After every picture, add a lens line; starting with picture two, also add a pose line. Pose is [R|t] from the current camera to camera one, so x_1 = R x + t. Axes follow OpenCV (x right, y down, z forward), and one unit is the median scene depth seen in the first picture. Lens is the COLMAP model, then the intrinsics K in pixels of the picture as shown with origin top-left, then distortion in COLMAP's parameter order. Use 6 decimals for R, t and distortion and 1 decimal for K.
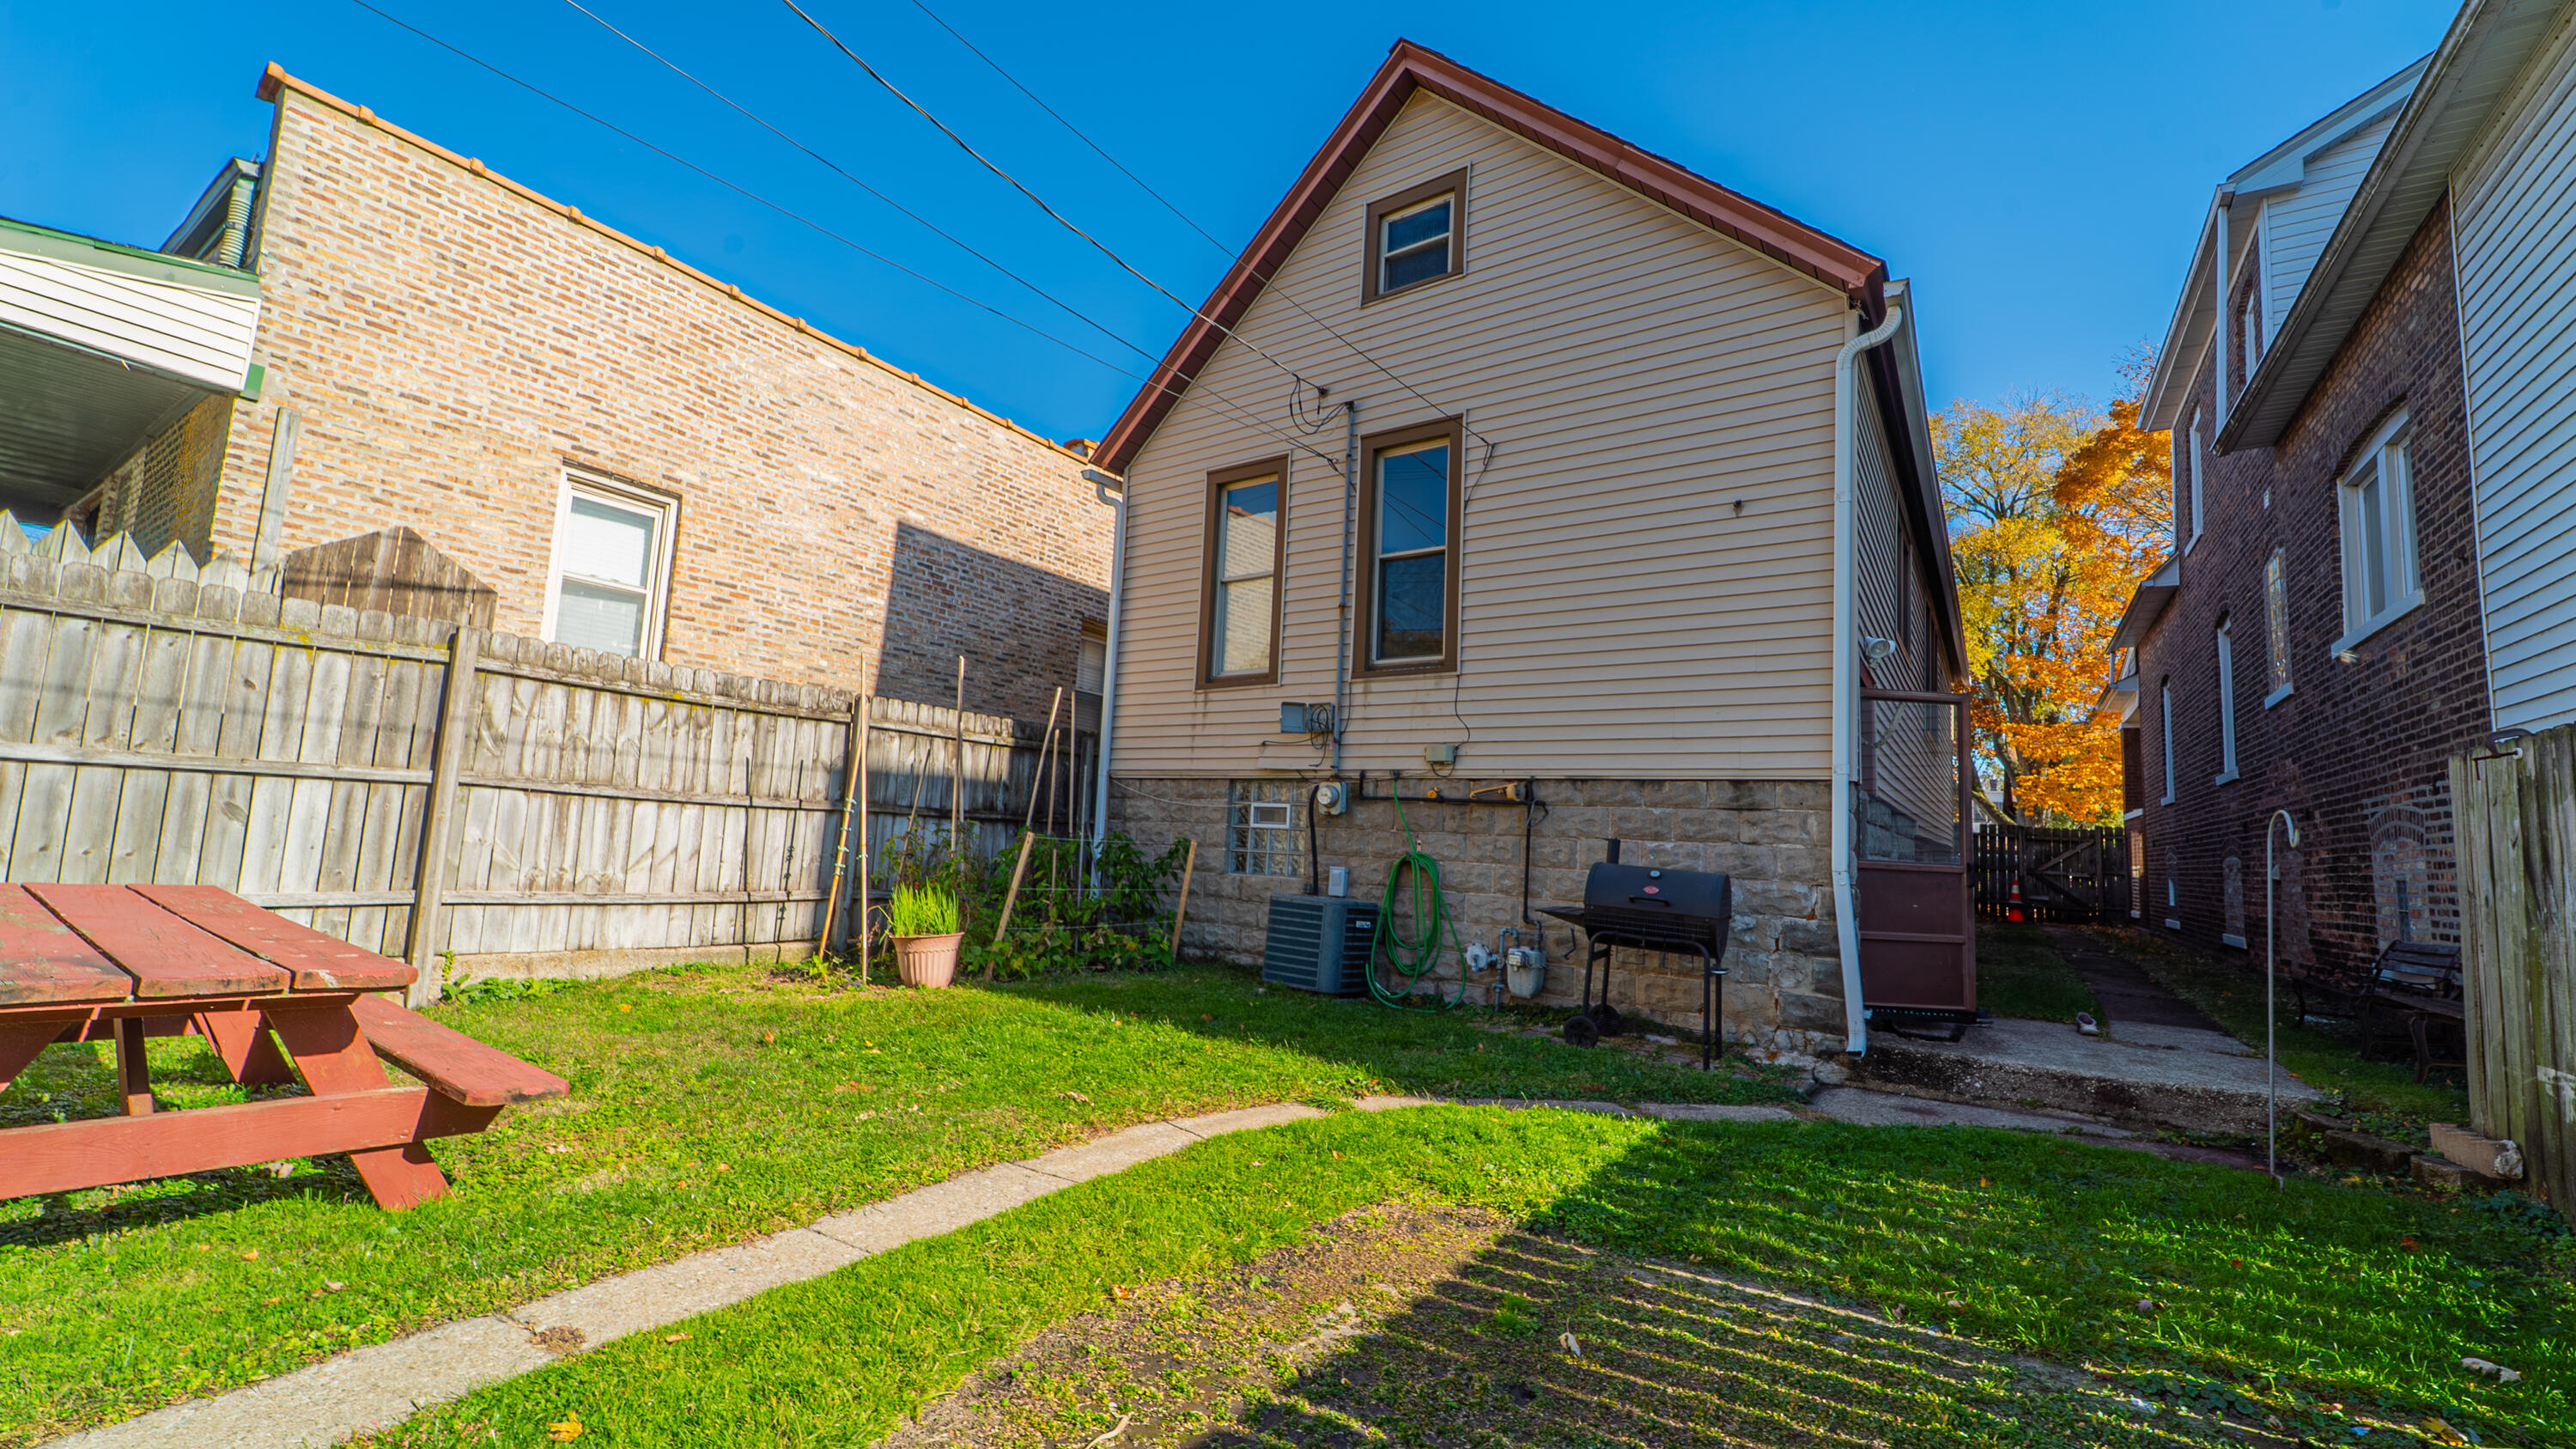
lens RADIAL K [[1044.6, 0, 1288.0], [0, 1044.6, 724.5], [0, 0, 1]] dist [0.000072, -0.000159]
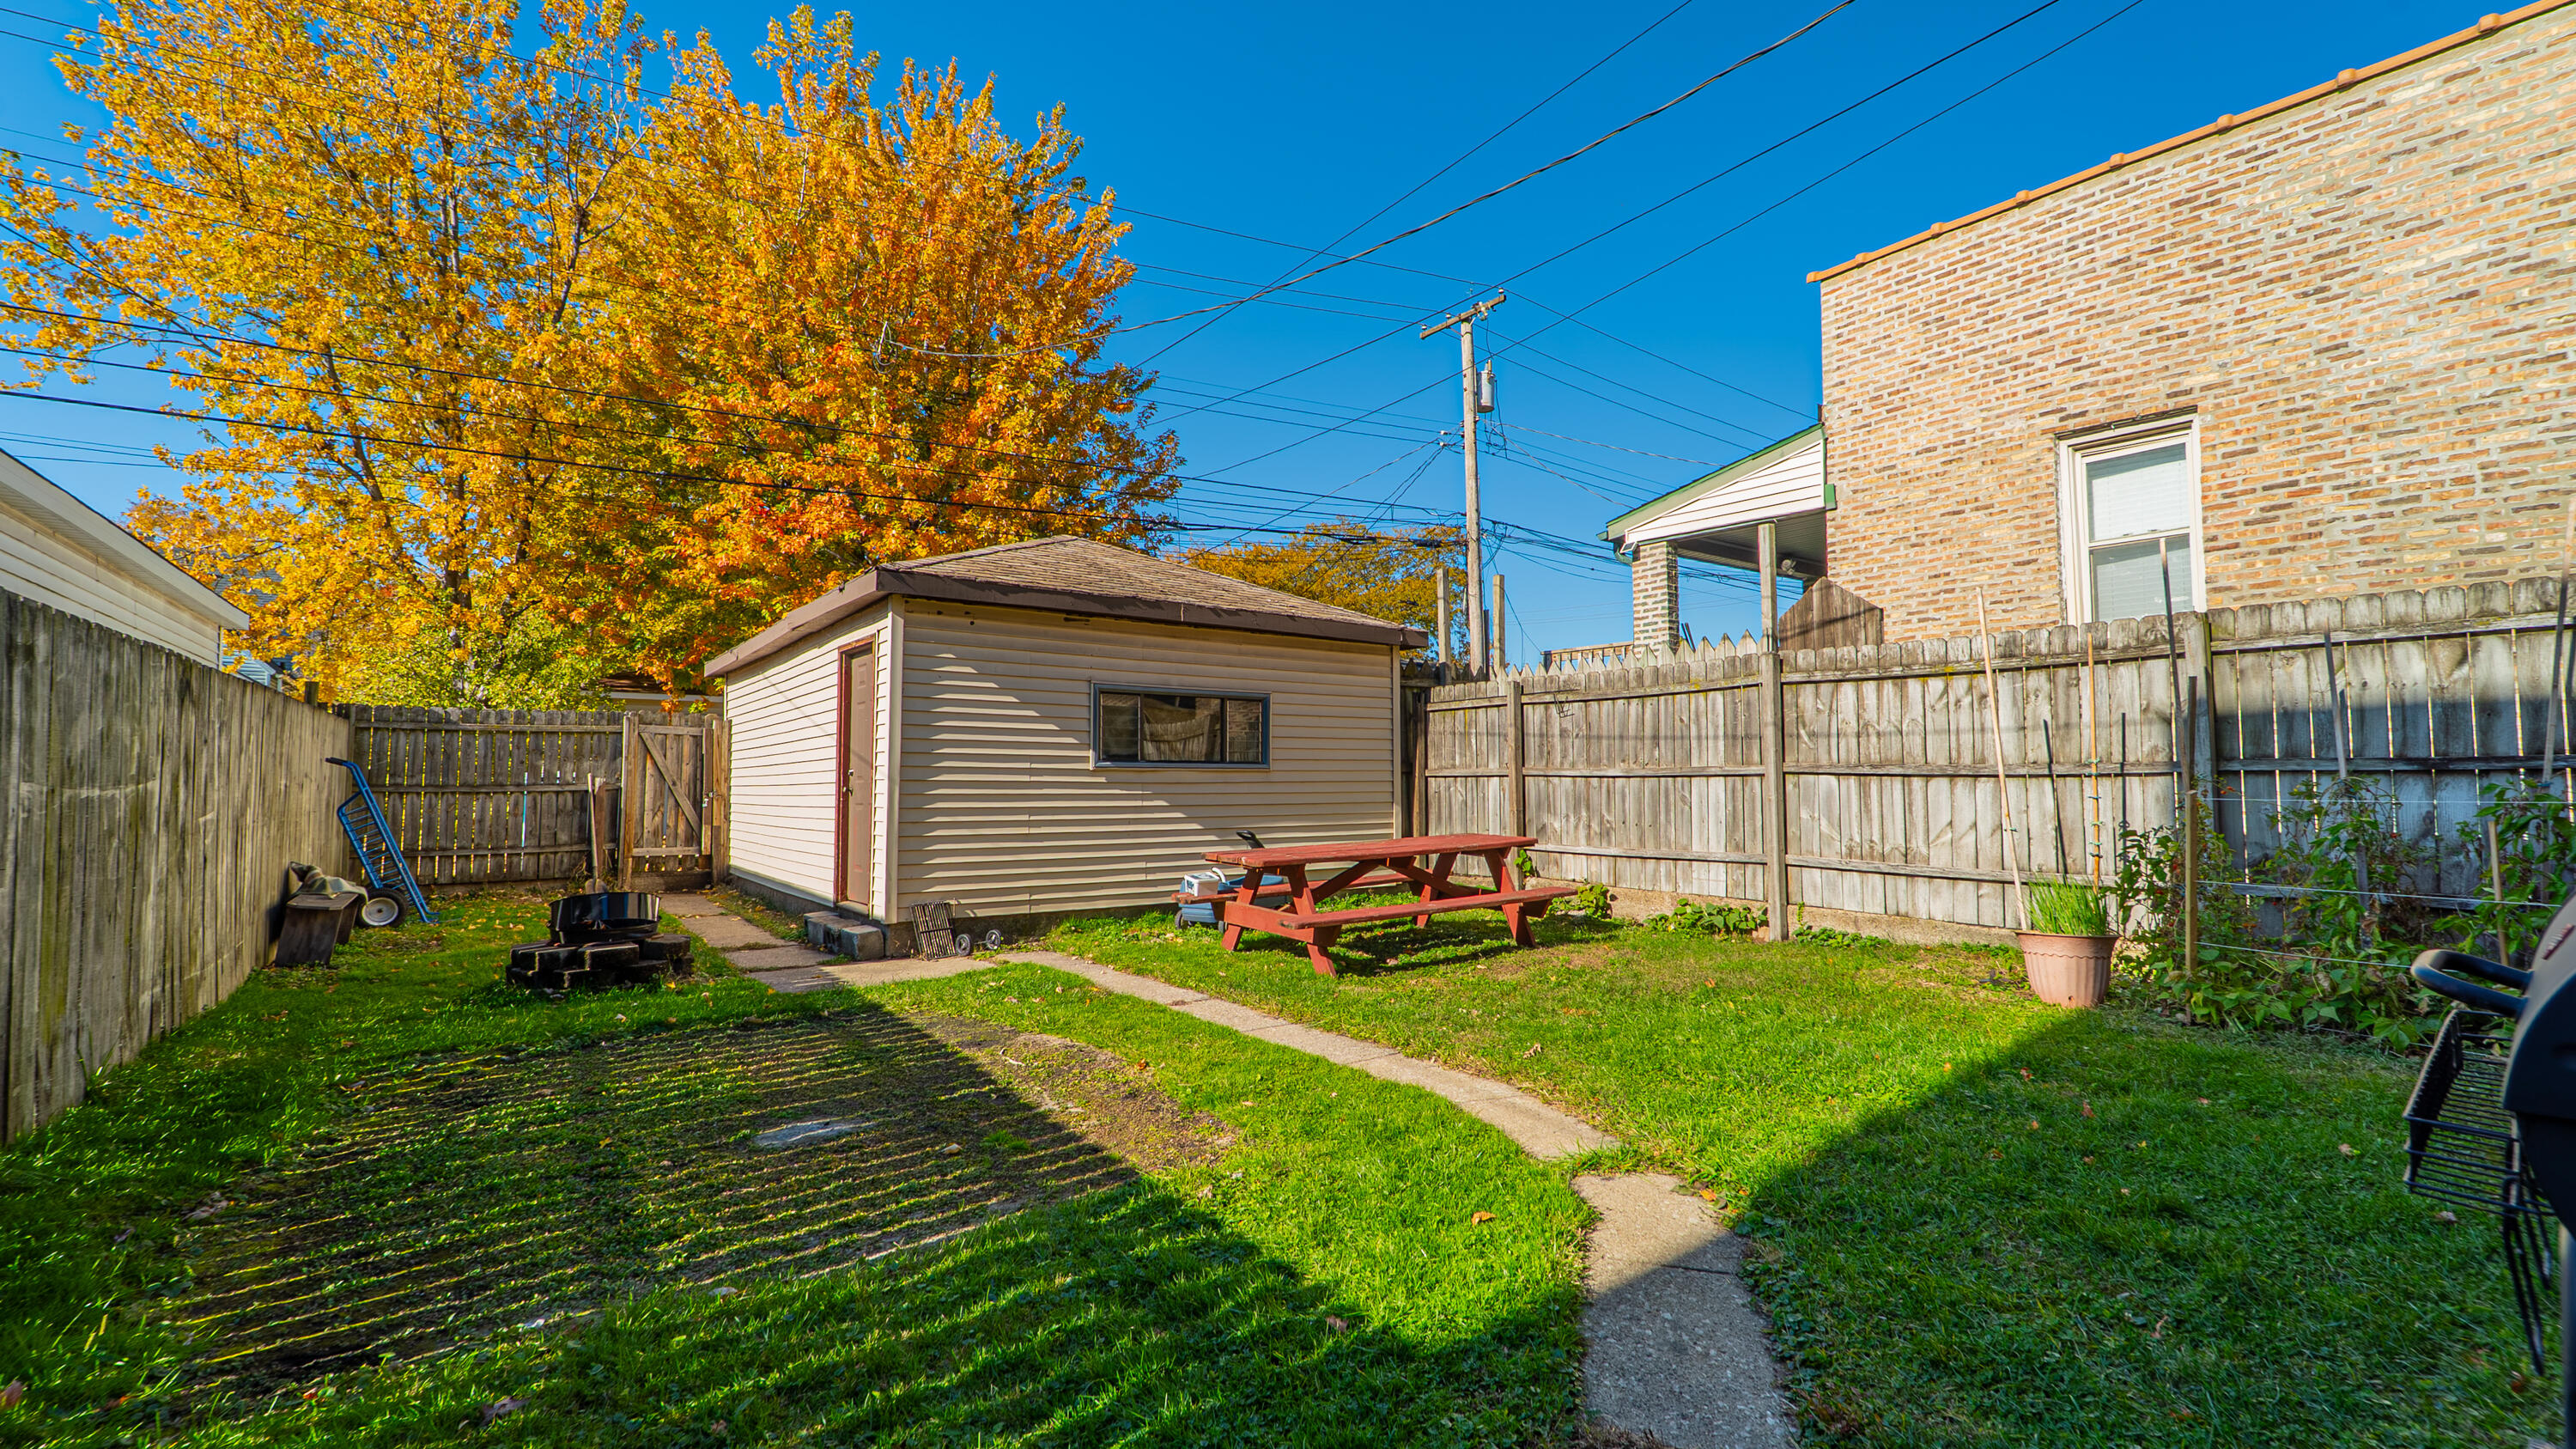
lens RADIAL K [[1059.0, 0, 1288.0], [0, 1059.0, 724.5], [0, 0, 1]] dist [-0.000067, -0.000048]
pose [[-0.344262, -0.099687, -0.933567, 0.502598], [0.093632, 0.985745, -0.139786, 0.094734], [0.934193, -0.135535, -0.330020, 0.664229]]
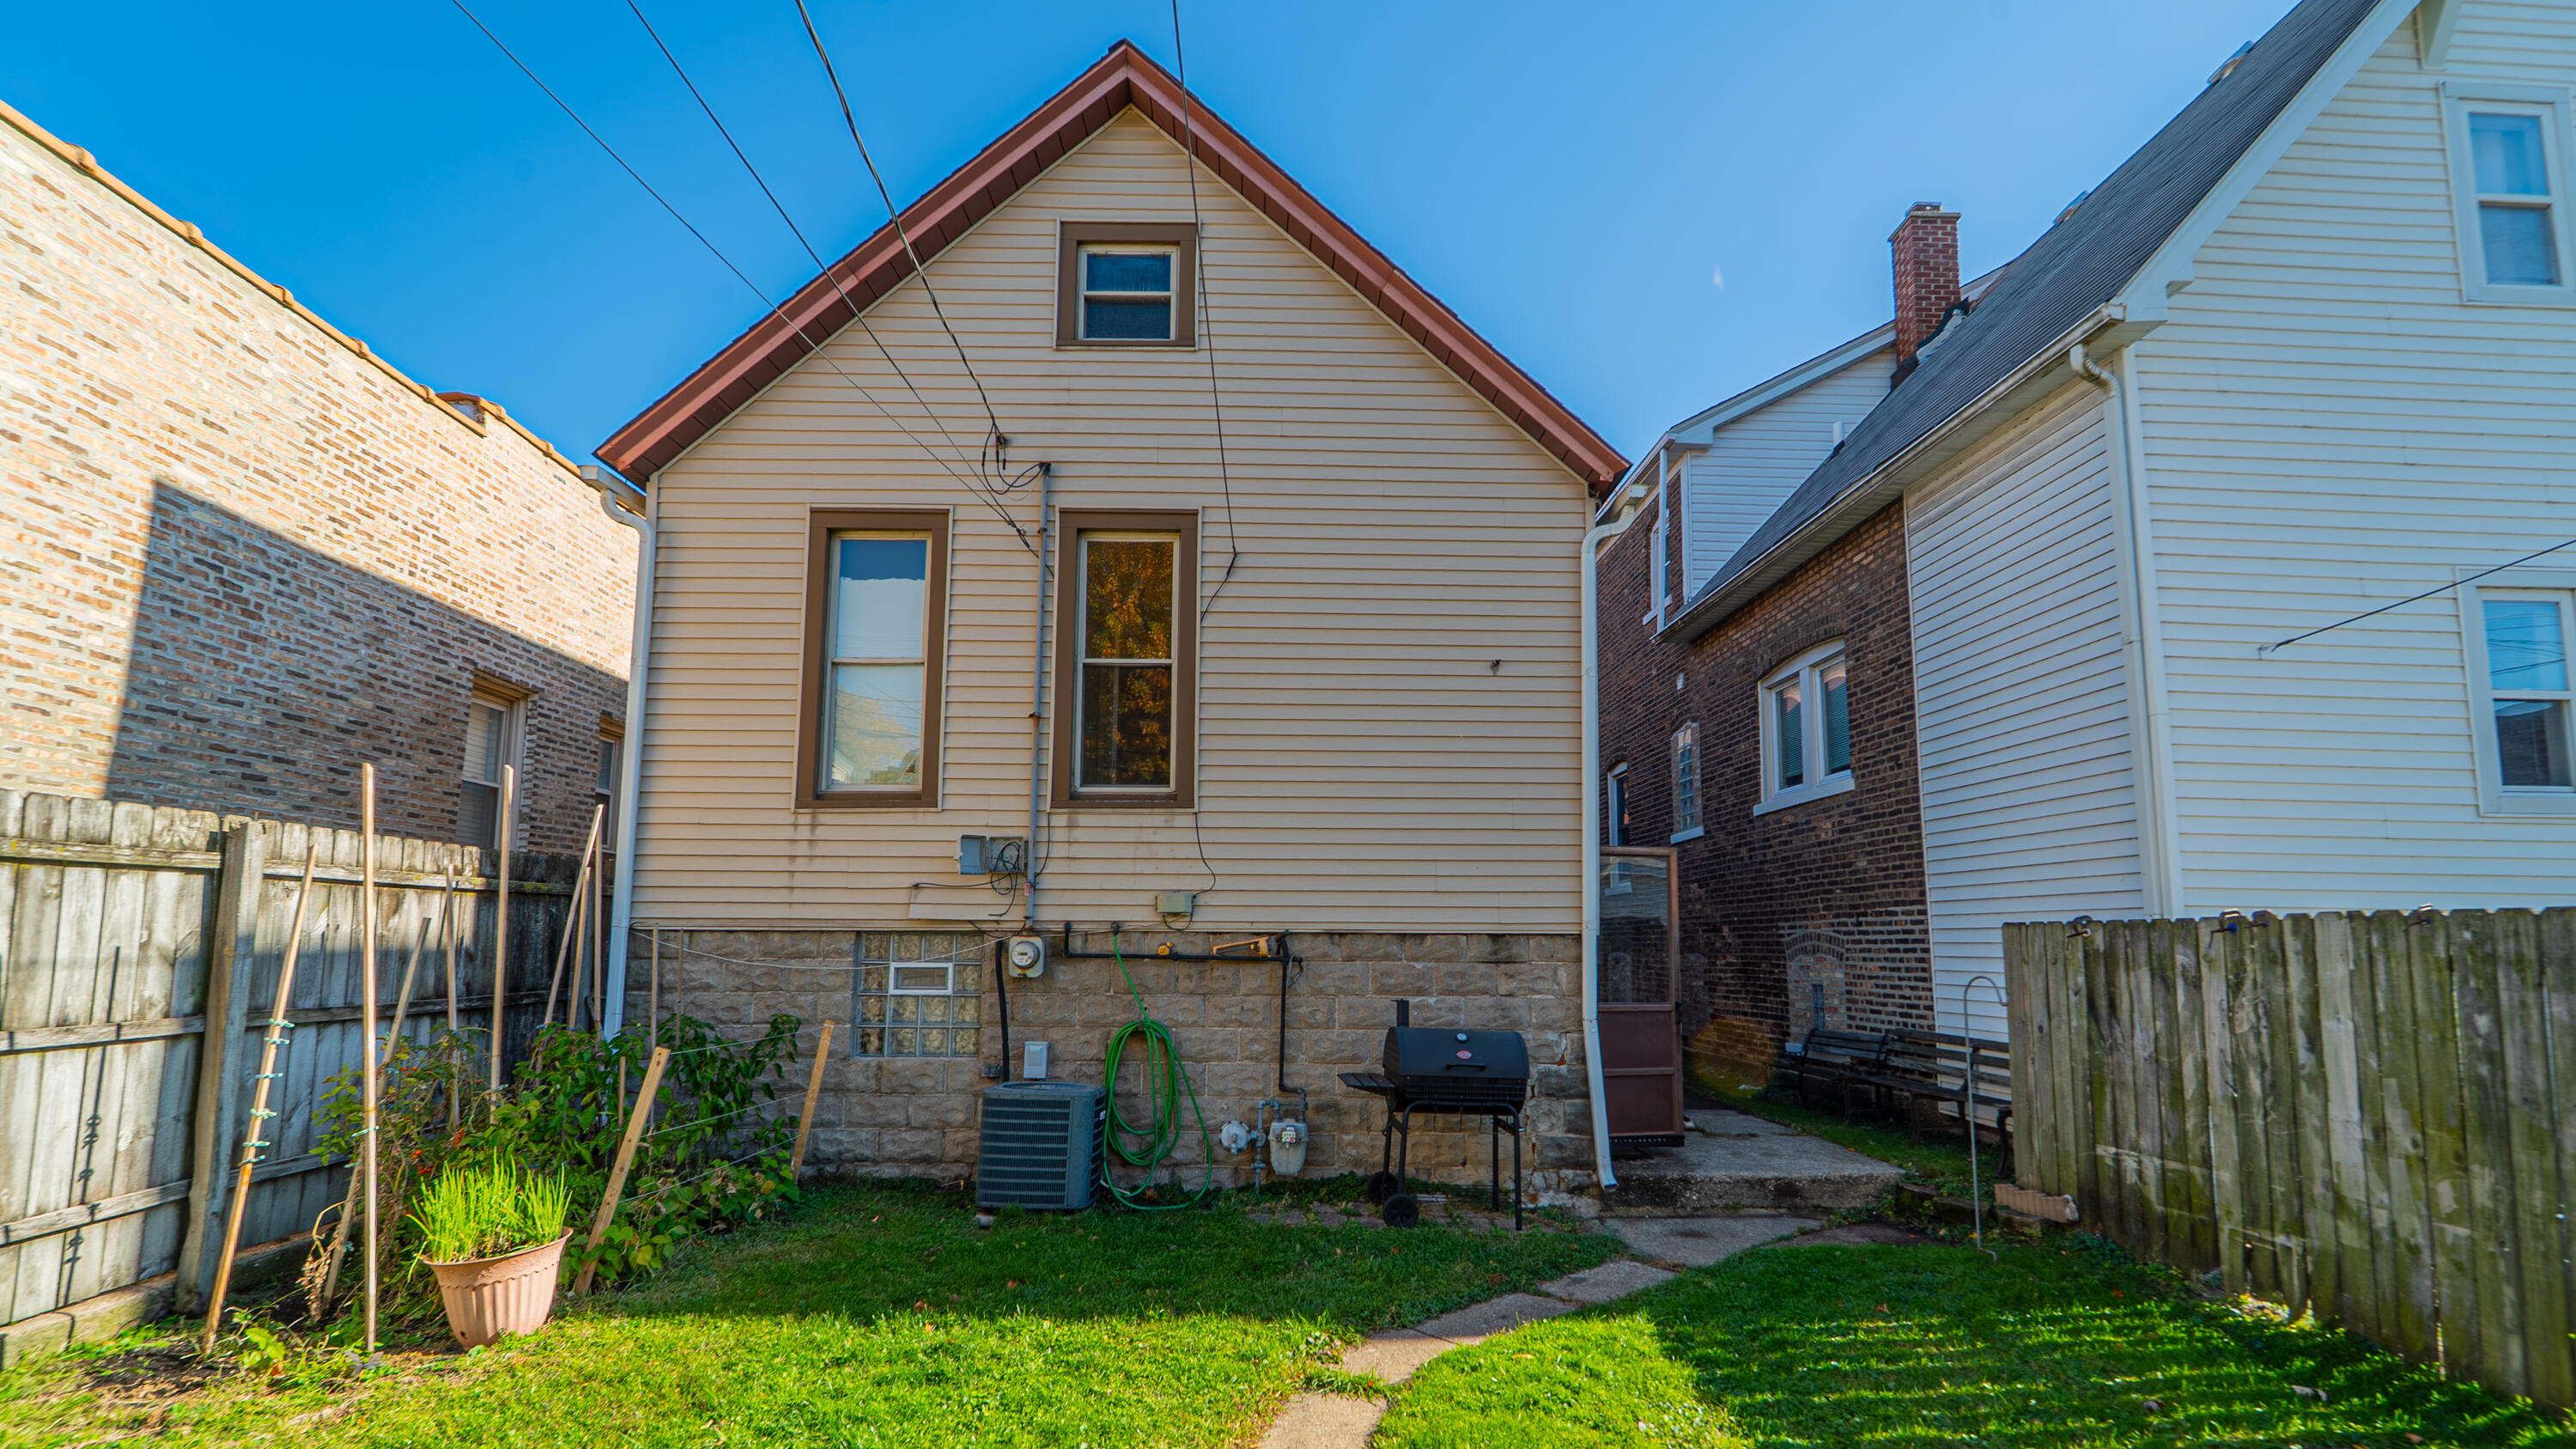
lens RADIAL K [[1108.2, 0, 1296.8], [0, 1108.2, 820.7], [0, 0, 1]] dist [-0.001864, -0.000475]
pose [[0.802186, 0.019065, 0.596770, -0.320752], [-0.034171, 0.999318, 0.014008, -0.056404], [-0.596096, -0.031629, 0.802290, 0.207153]]
